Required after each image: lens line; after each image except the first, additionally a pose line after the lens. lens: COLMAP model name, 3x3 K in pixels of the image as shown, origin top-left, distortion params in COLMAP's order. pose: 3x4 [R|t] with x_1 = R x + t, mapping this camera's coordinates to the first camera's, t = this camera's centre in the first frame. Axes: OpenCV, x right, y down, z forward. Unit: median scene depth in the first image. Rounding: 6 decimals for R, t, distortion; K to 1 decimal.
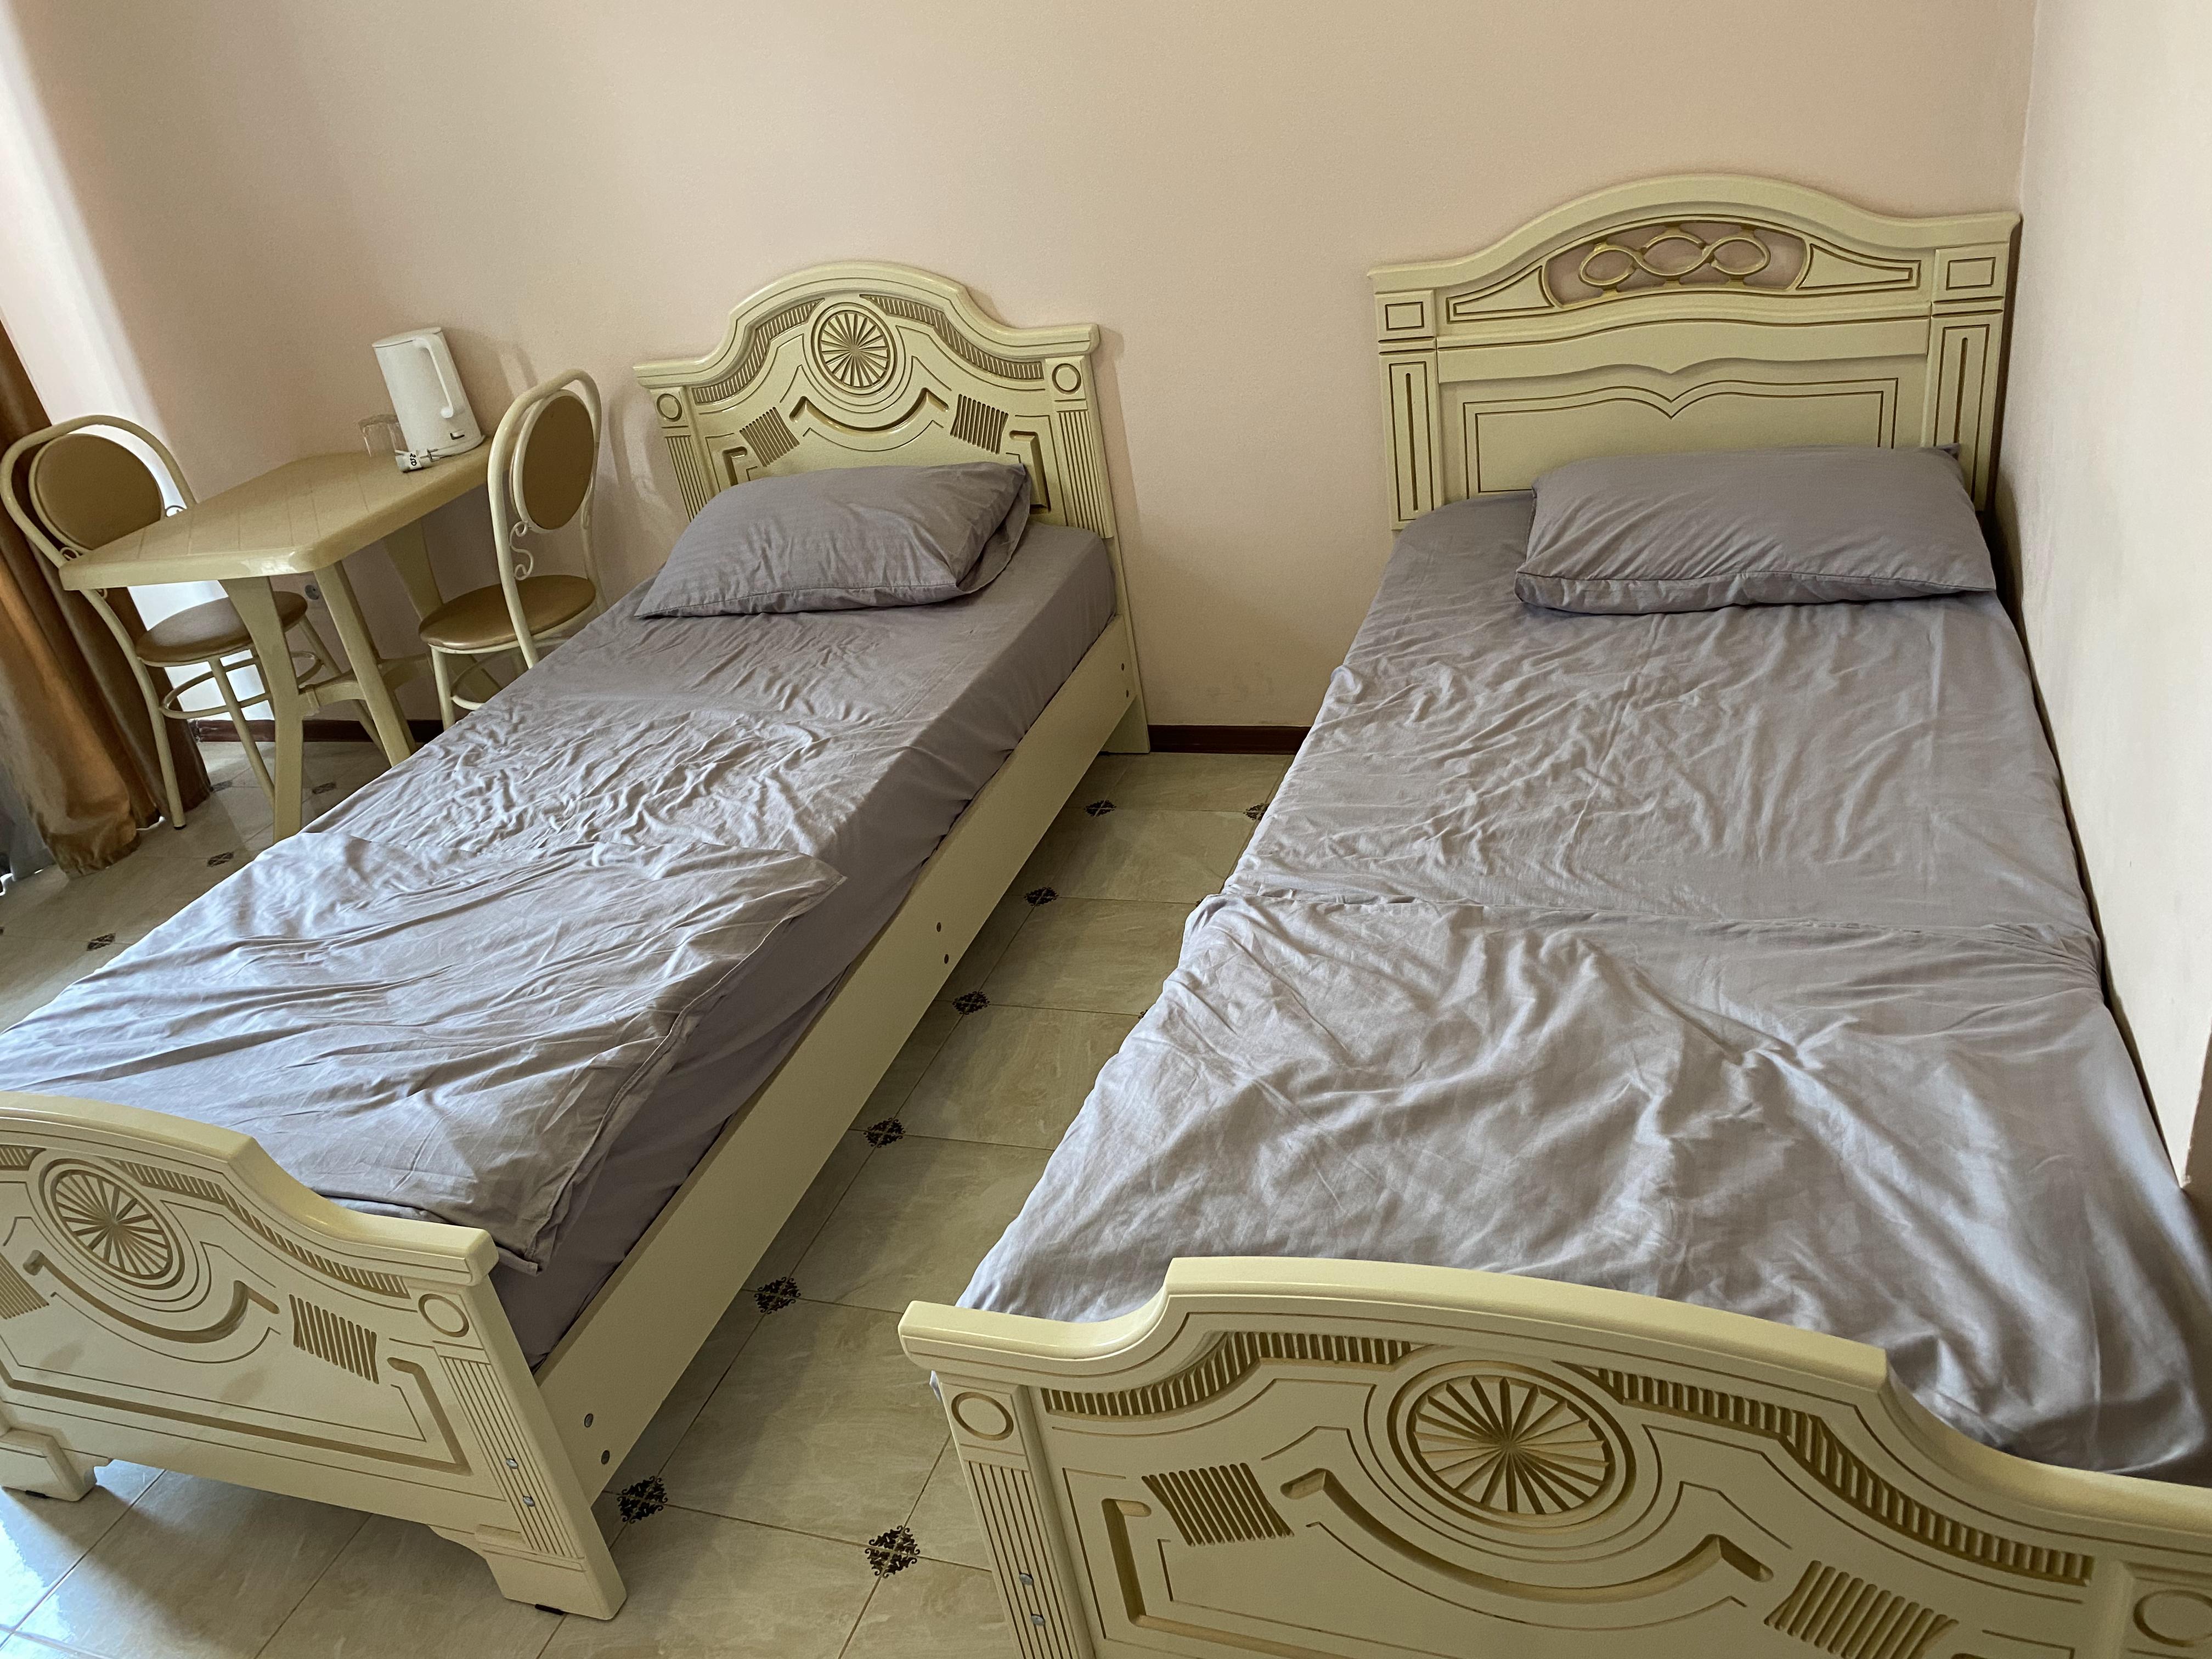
lens RADIAL K [[1673.1, 0, 1129.2], [0, 1673.1, 831.7], [0, 0, 1]] dist [0.074408, -0.115947]
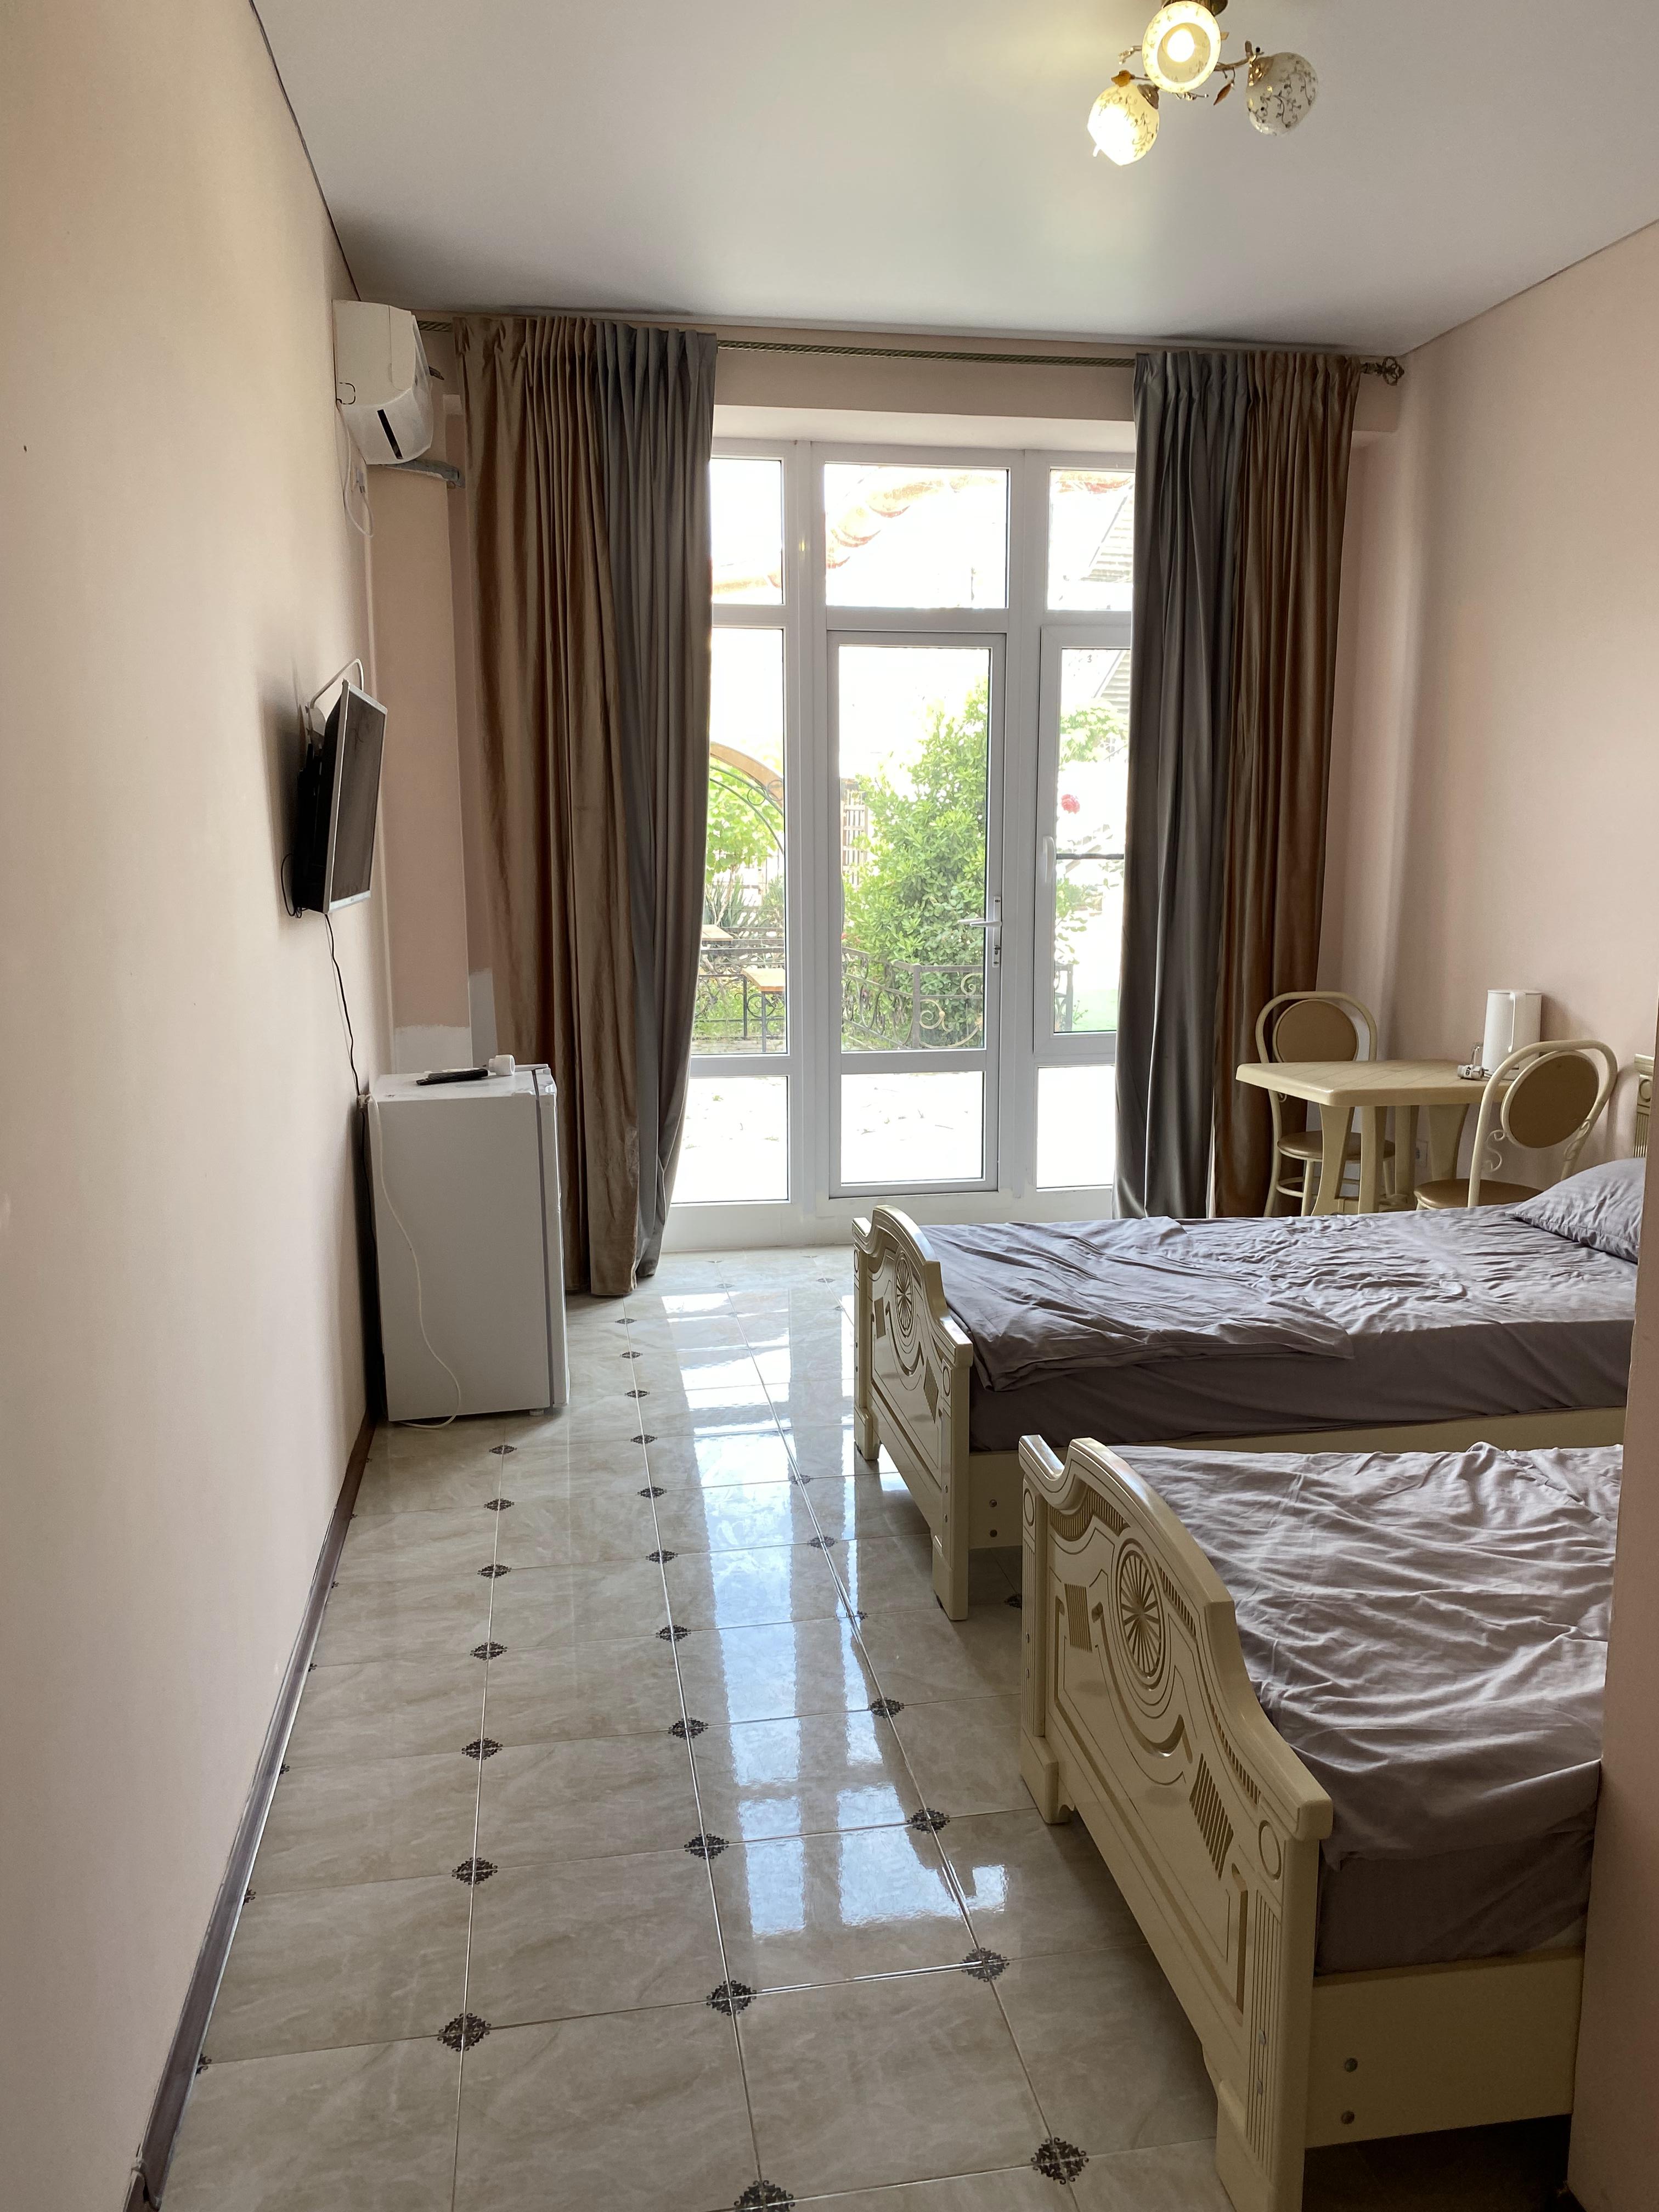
lens RADIAL K [[1694.4, 0, 834.2], [0, 1694.4, 1133.7], [0, 0, 1]] dist [-0.006629, -0.008019]
pose [[0.468880, 0.306287, -0.828456, 0.720269], [-0.484290, 0.873542, 0.048863, 0.007406], [0.738657, 0.378302, 0.557918, -0.184265]]
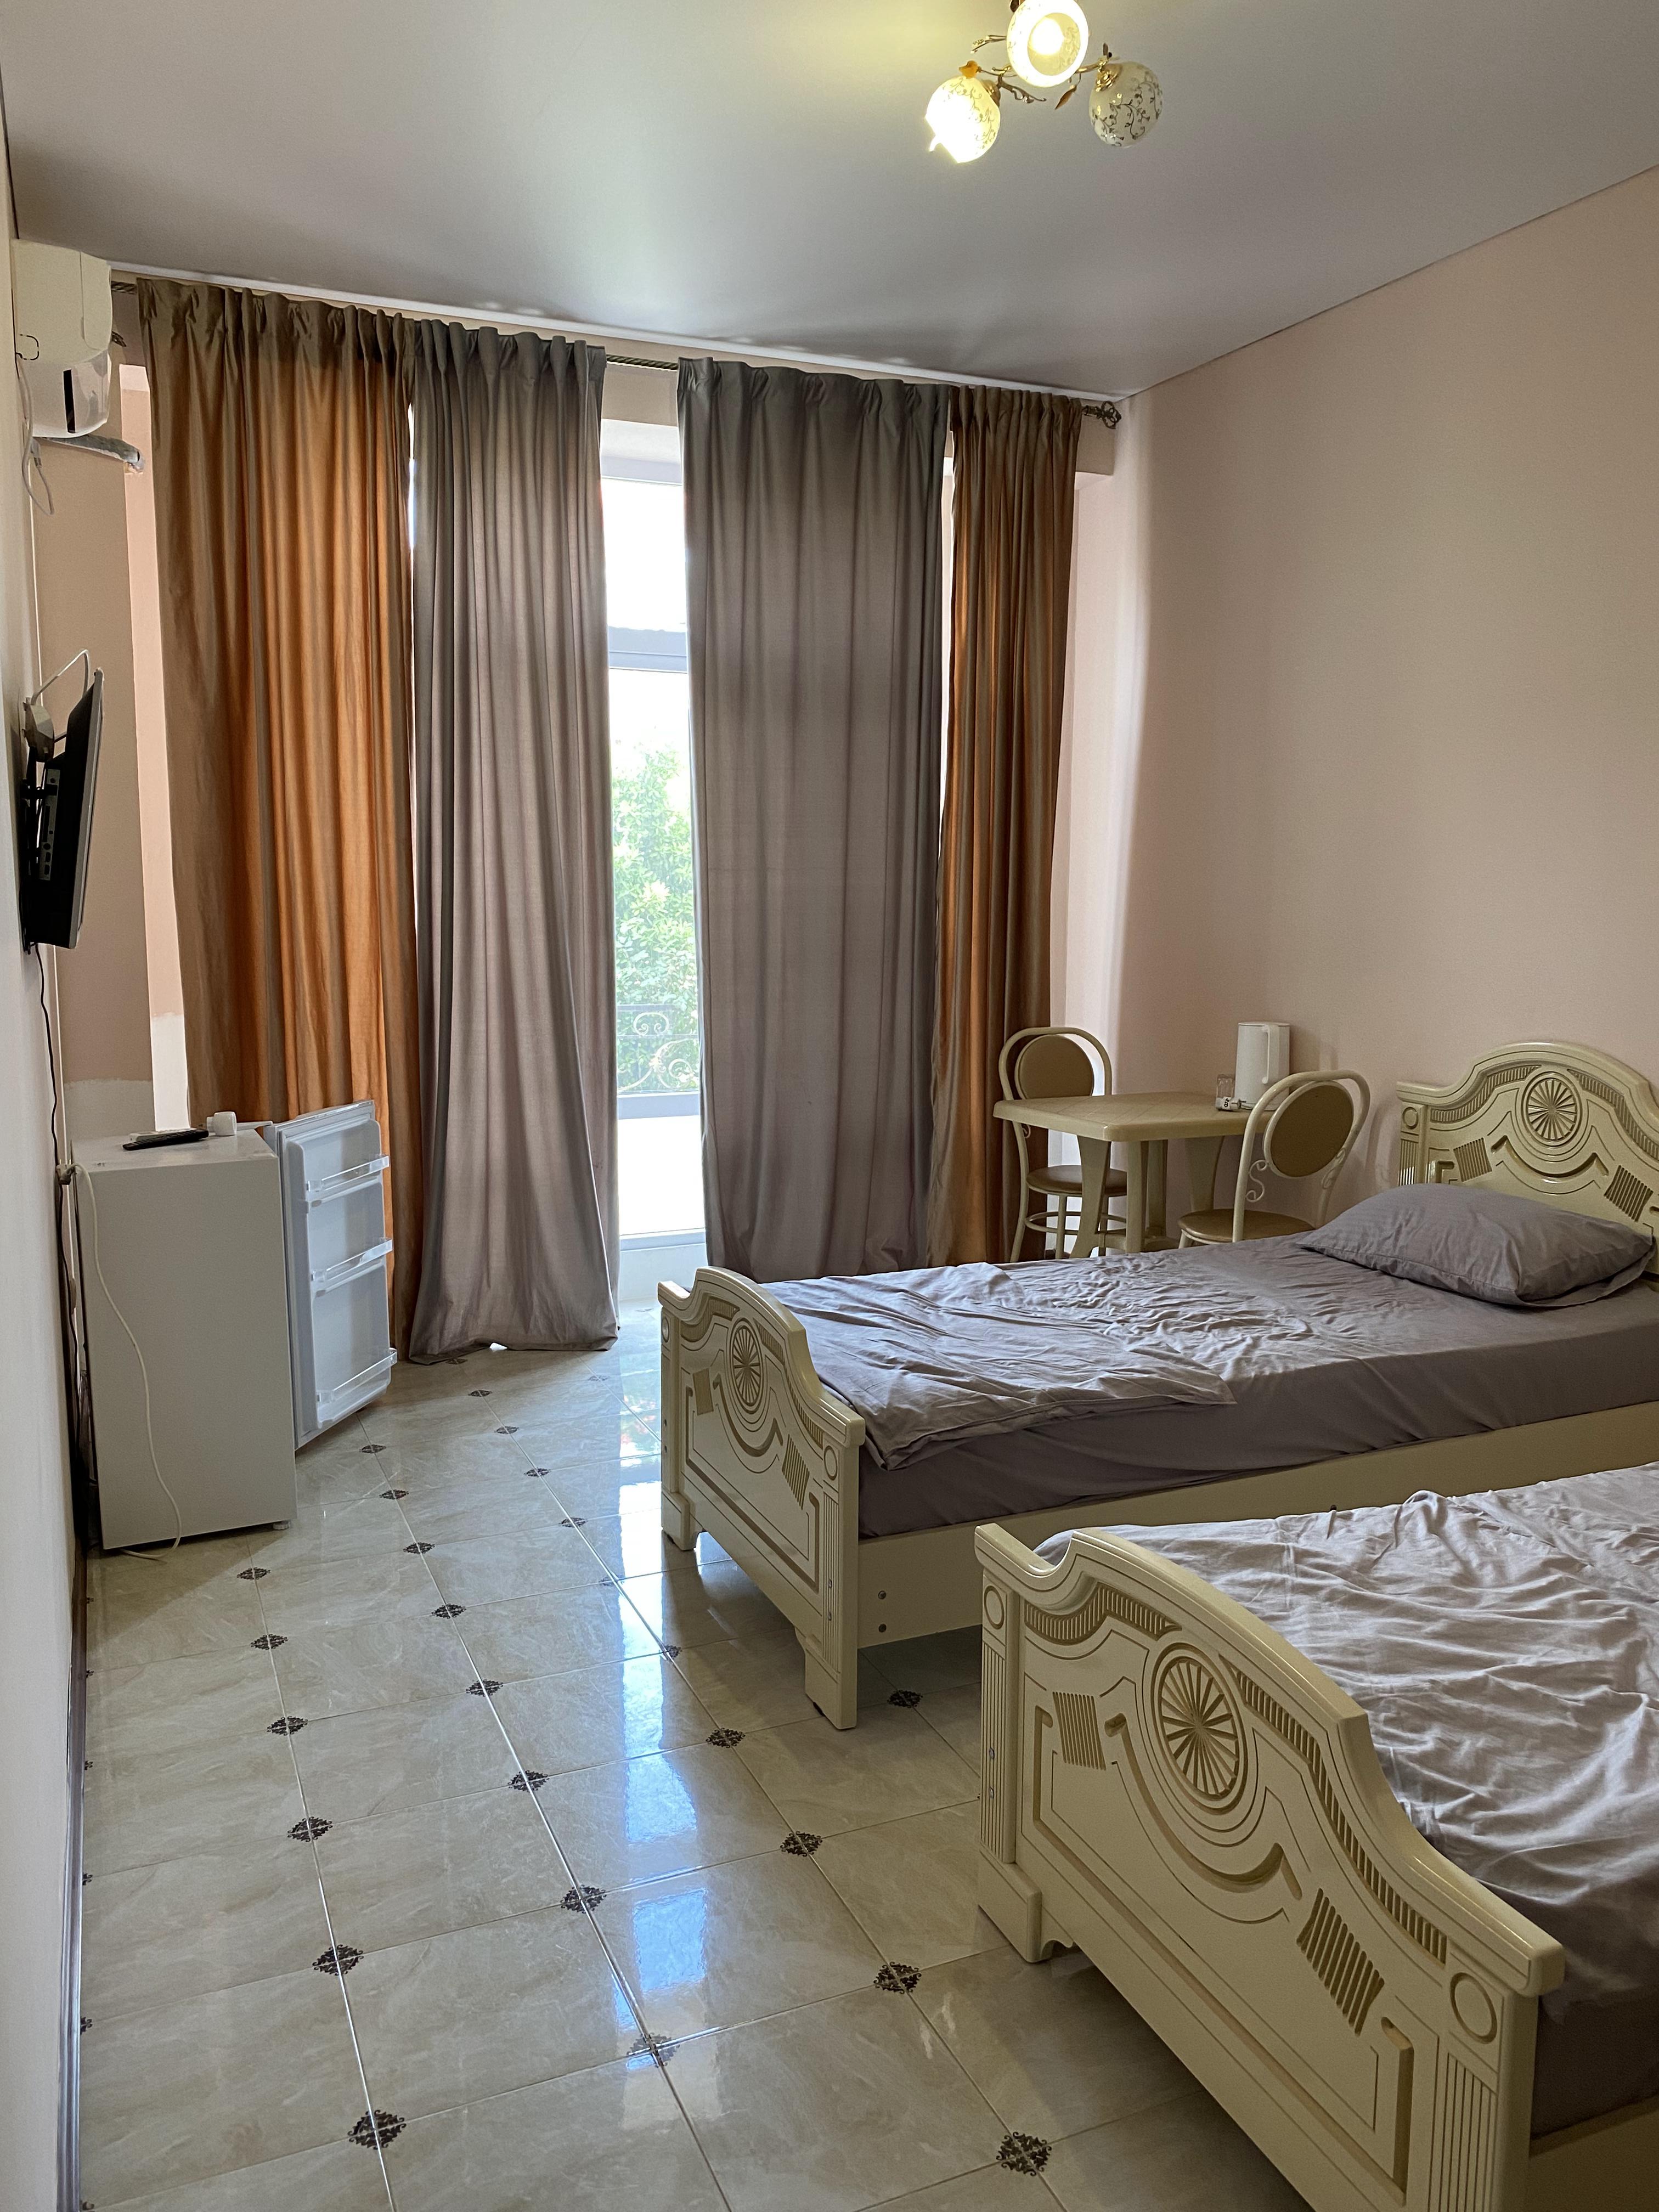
lens RADIAL K [[1693.6, 0, 829.5], [0, 1693.6, 1106.0], [0, 0, 1]] dist [0.004781, -0.011929]
pose [[0.659783, 0.259022, -0.705403, 0.500168], [-0.451796, 0.886840, -0.096931, 0.092687], [0.600473, 0.382652, 0.702147, -0.244484]]
